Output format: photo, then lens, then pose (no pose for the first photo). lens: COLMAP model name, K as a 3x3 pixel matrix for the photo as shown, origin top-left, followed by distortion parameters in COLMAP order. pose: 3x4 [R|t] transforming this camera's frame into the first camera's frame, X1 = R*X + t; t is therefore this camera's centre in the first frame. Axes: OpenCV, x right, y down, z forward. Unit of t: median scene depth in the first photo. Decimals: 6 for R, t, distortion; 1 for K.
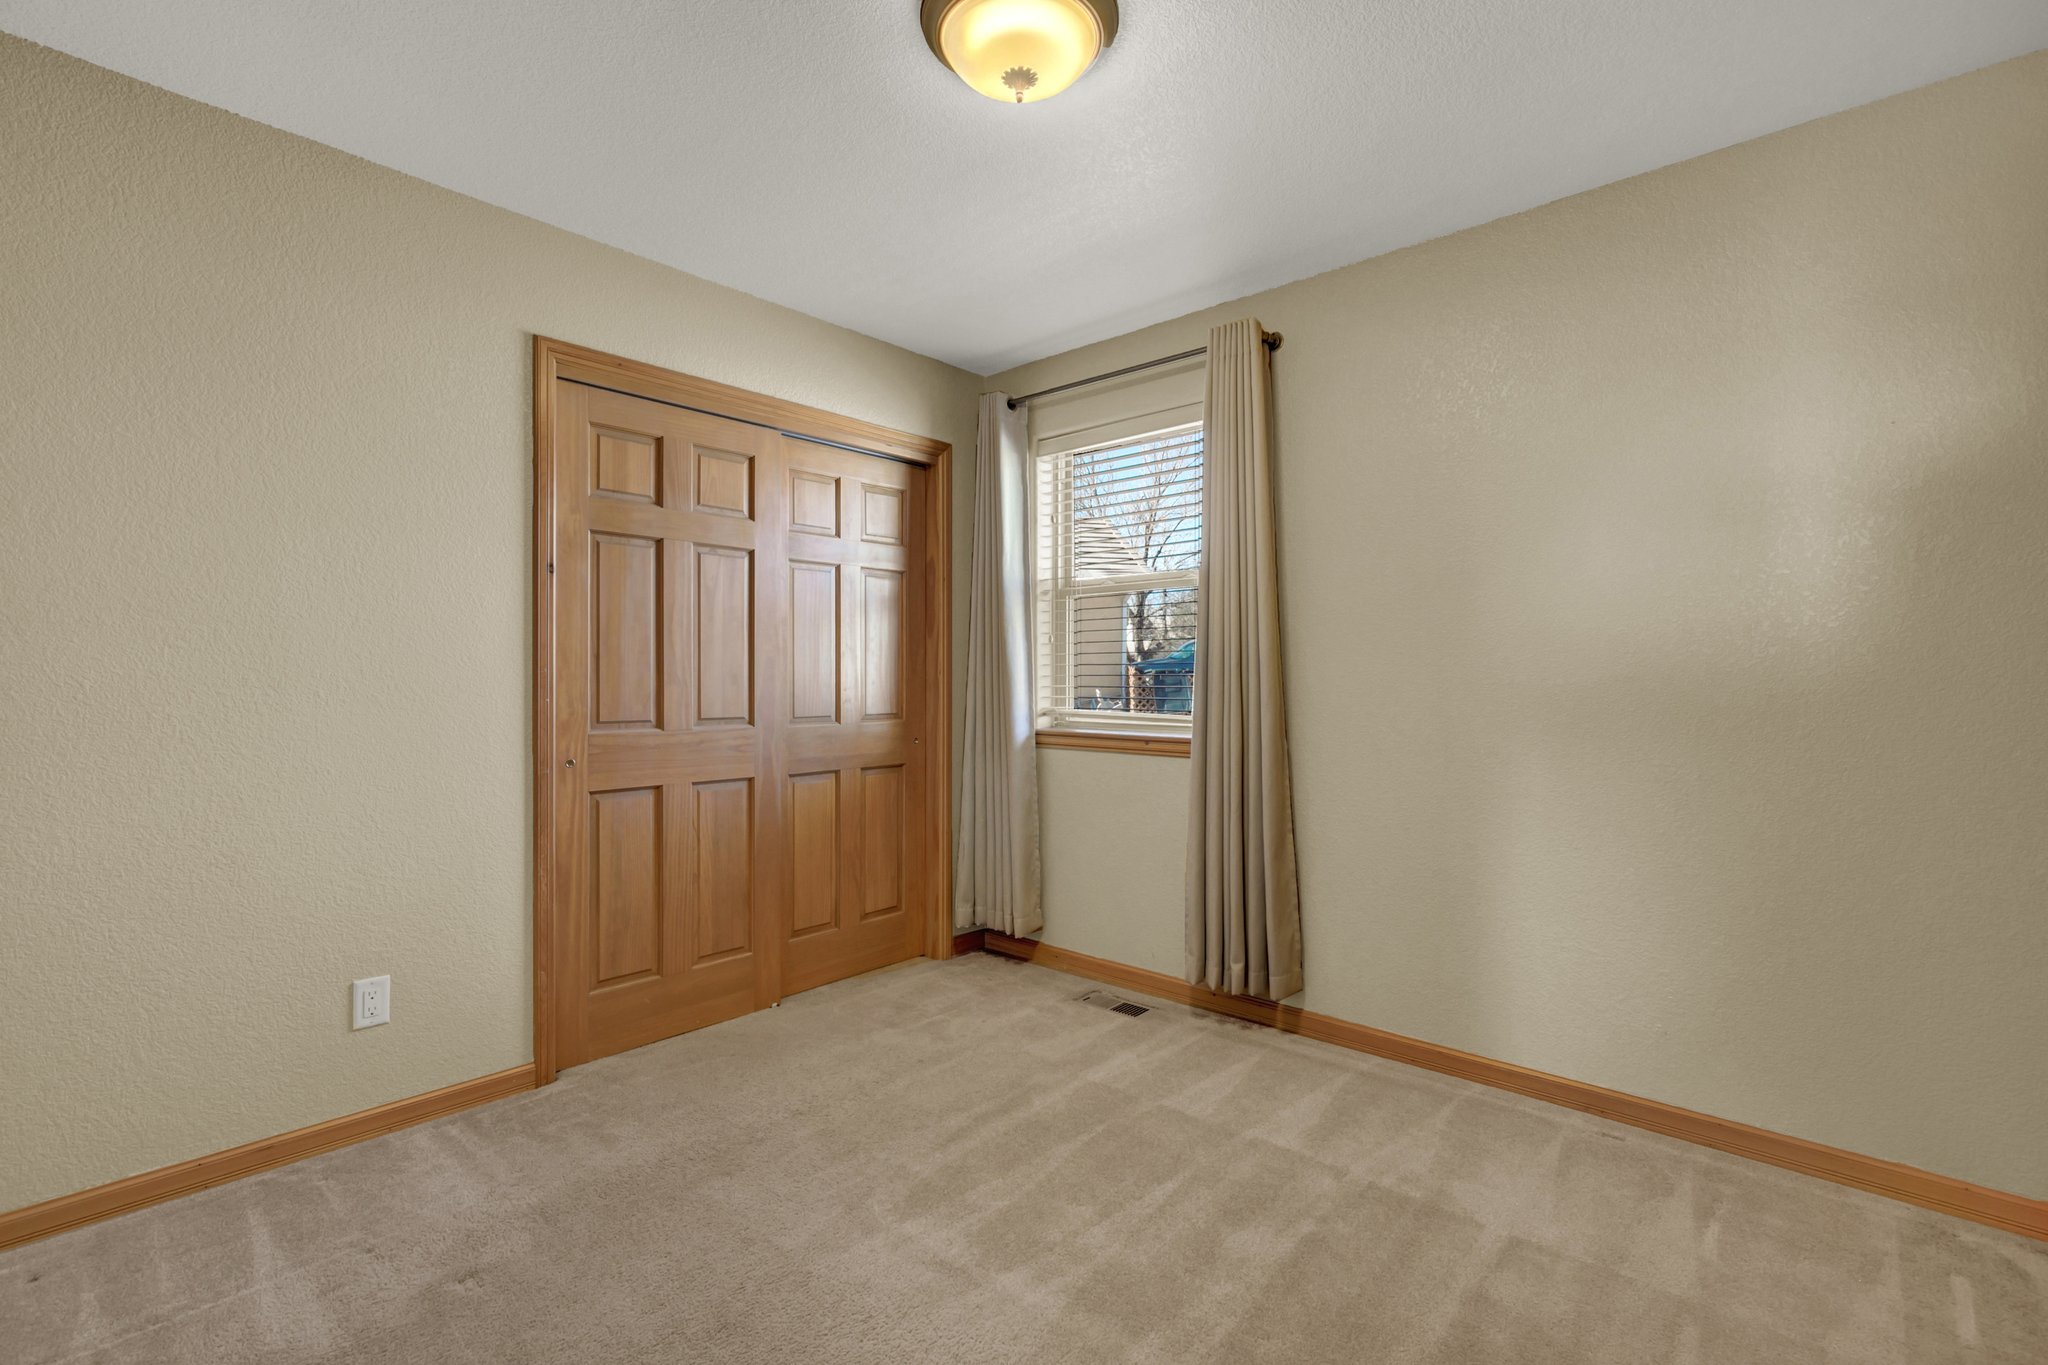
lens RADIAL K [[922.8, 0, 1015.6], [0, 922.8, 678.0], [0, 0, 1]] dist [0.010192, -0.002973]
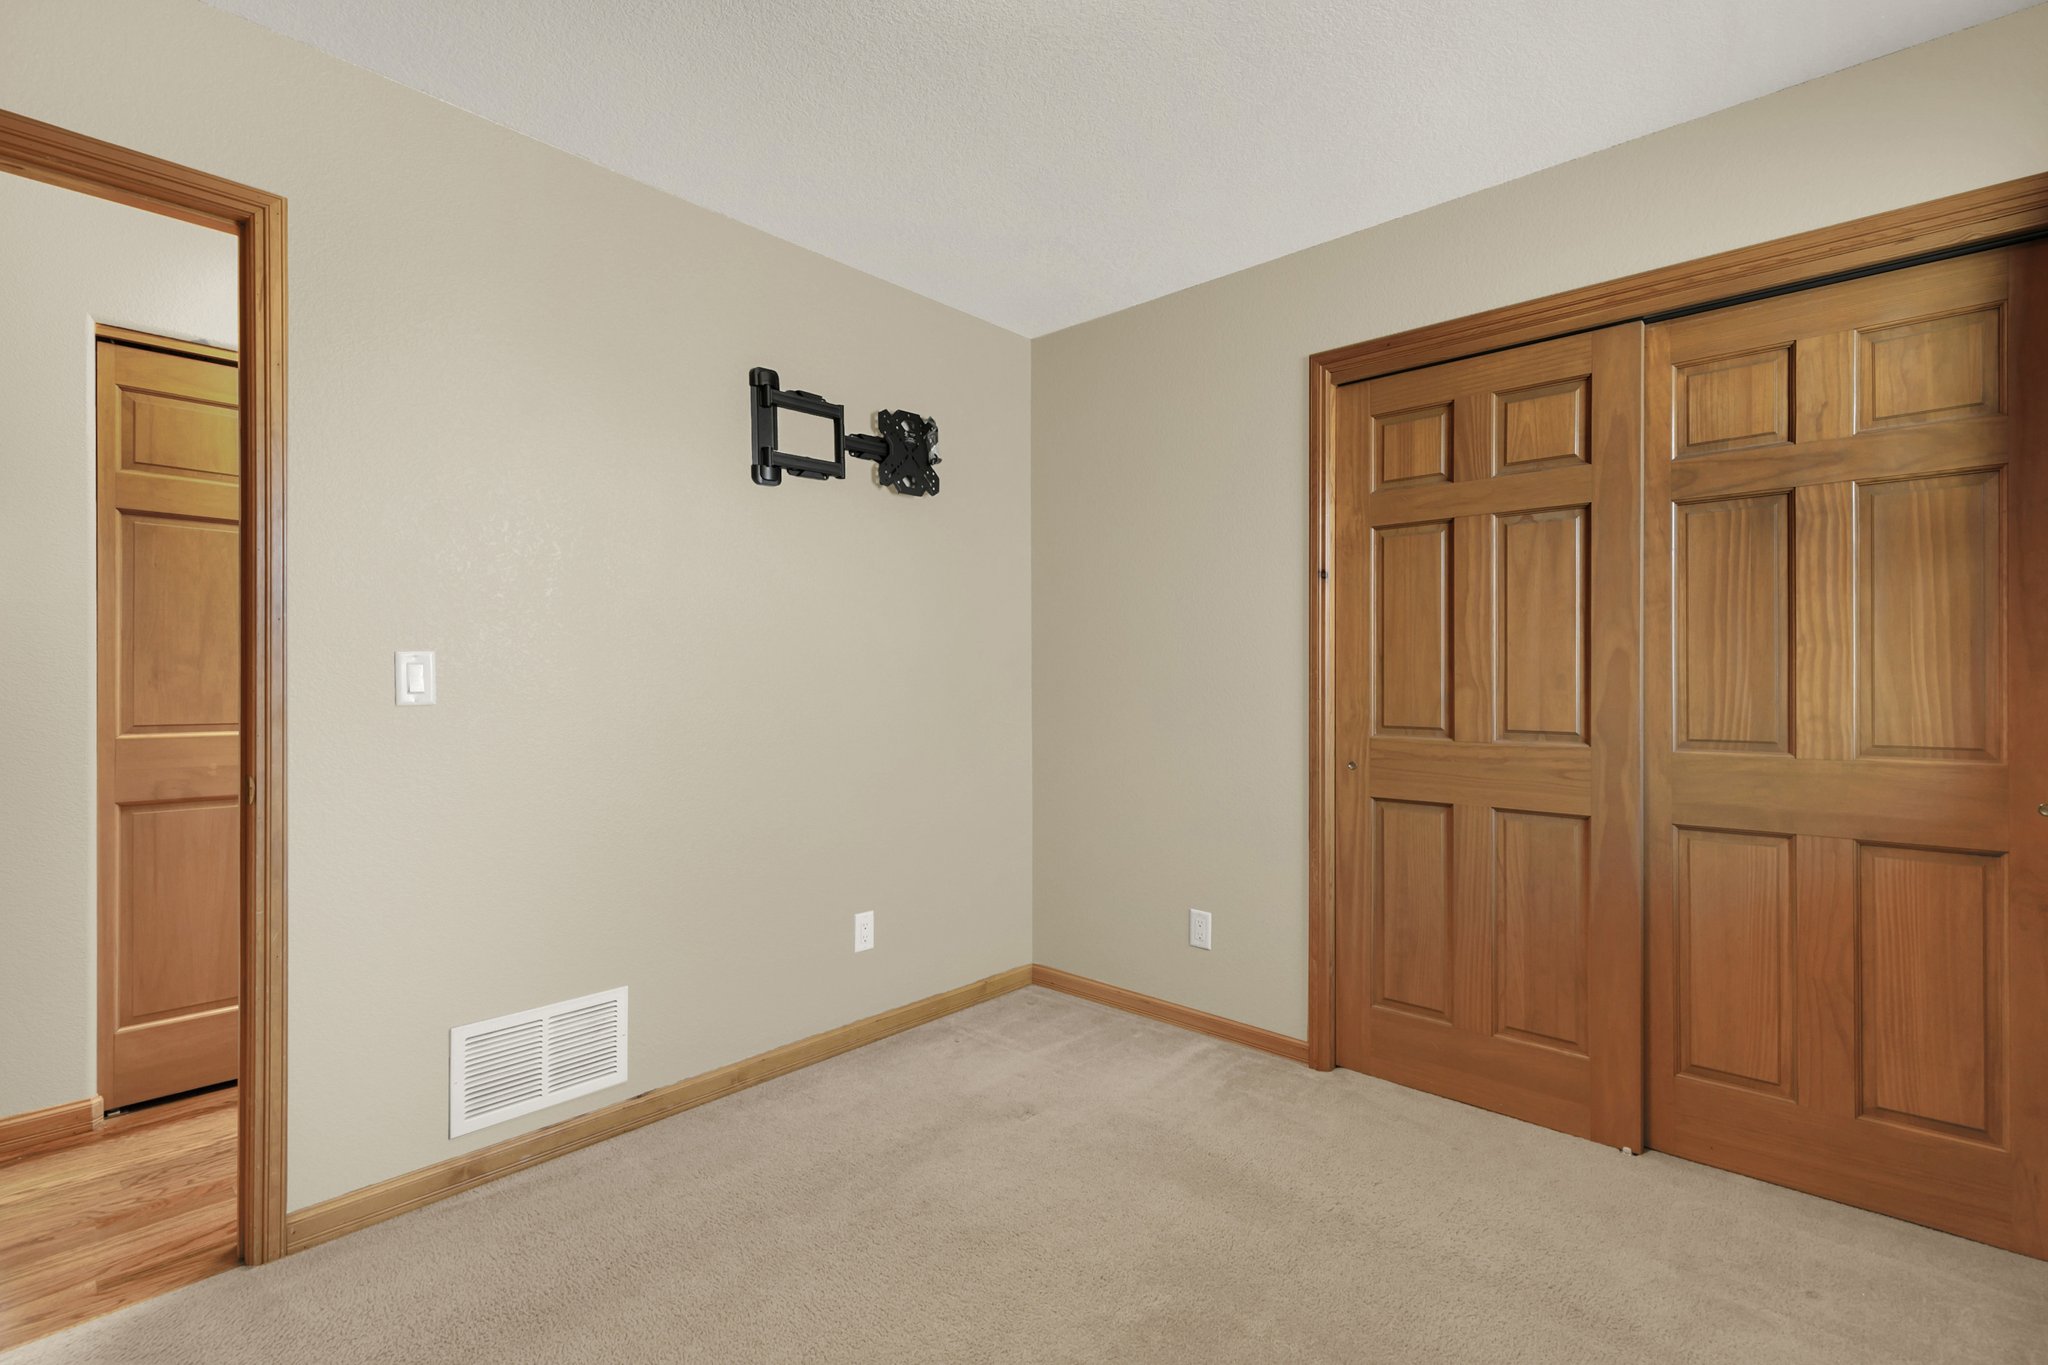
lens RADIAL K [[922.8, 0, 1015.5], [0, 922.8, 681.7], [0, 0, 1]] dist [0.010192, -0.002973]
pose [[-0.007475, 0.002022, -0.999970, 0.485028], [0.002814, 0.999994, 0.002001, -0.001106], [0.999968, -0.002799, -0.007481, 0.601943]]
